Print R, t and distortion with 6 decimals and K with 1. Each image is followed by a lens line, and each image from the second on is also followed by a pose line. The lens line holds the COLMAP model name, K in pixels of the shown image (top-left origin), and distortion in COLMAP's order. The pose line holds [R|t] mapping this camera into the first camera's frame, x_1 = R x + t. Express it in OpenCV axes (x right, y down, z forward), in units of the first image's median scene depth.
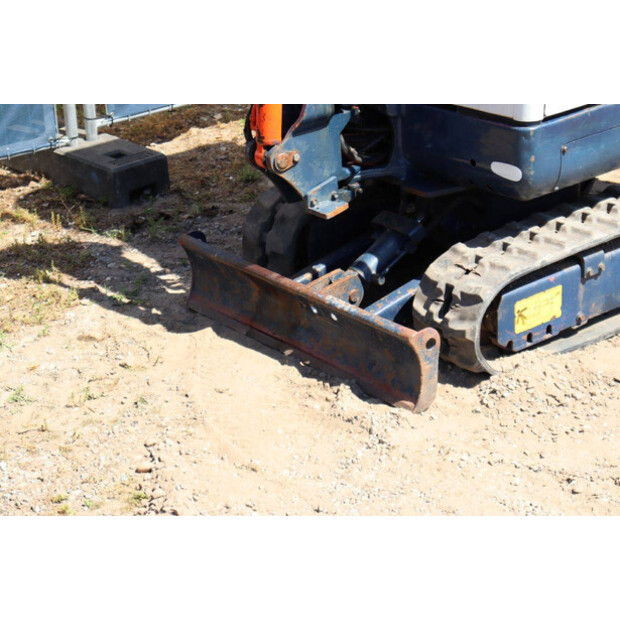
lens RADIAL K [[1367.1, 0, 310.0], [0, 1367.1, 310.0], [0, 0, 1]] dist [0.575624, -0.014520]
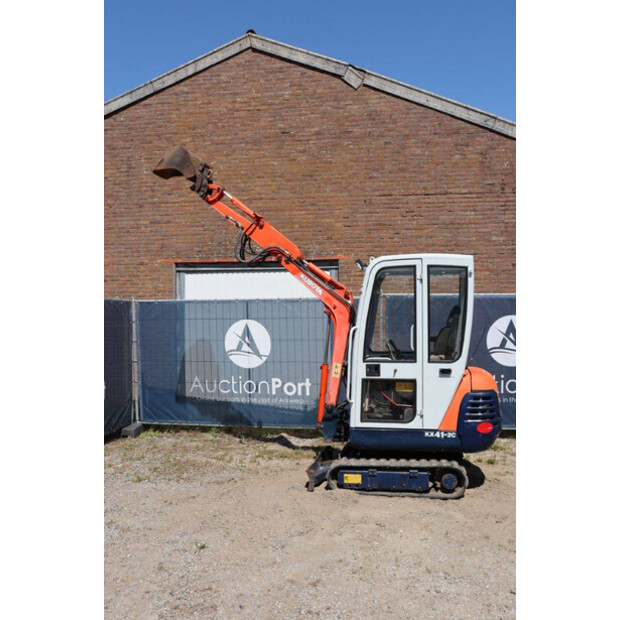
lens RADIAL K [[576.2, 0, 310.0], [0, 576.2, 310.0], [0, 0, 1]] dist [-0.141811, 0.172921]
pose [[0.627197, 0.041266, -0.777767, 1.246333], [-0.328072, 0.919682, -0.215764, -0.048712], [0.706395, 0.390490, 0.590359, -0.147754]]
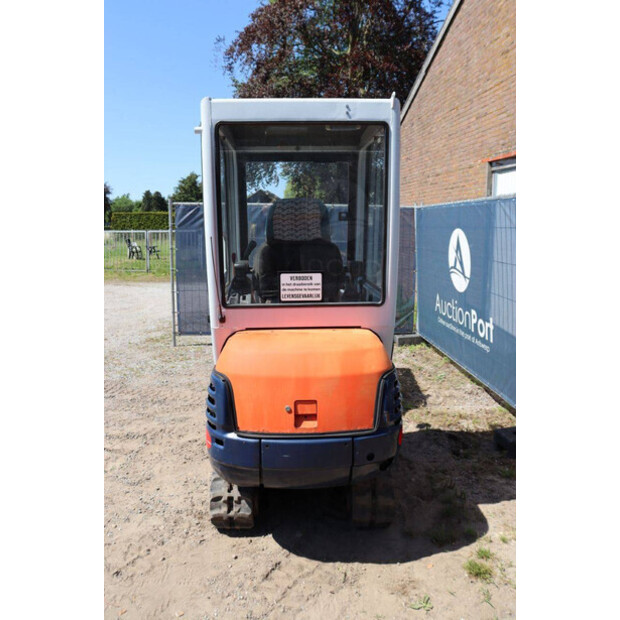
lens RADIAL K [[499.9, 0, 310.0], [0, 499.9, 310.0], [0, 0, 1]] dist [-0.162847, 0.125771]
pose [[-0.599552, 0.181446, -0.779497, 0.817488], [-0.290891, 0.857949, 0.423446, -0.690593], [0.745601, 0.480626, -0.461604, 1.451726]]
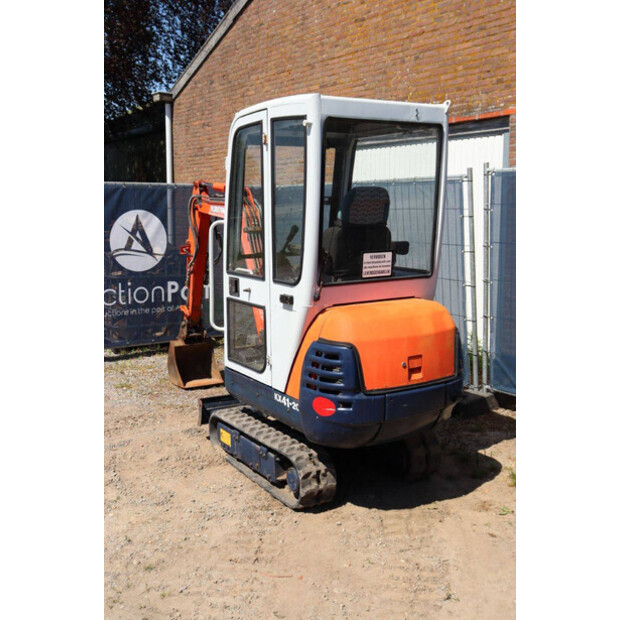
lens RADIAL K [[692.0, 0, 310.0], [0, 692.0, 310.0], [0, 0, 1]] dist [-0.015870, 0.033109]
pose [[-0.139138, 0.196143, -0.970654, 1.355075], [-0.381258, 0.894020, 0.235309, -0.578931], [0.913938, 0.402810, -0.049611, 1.107224]]
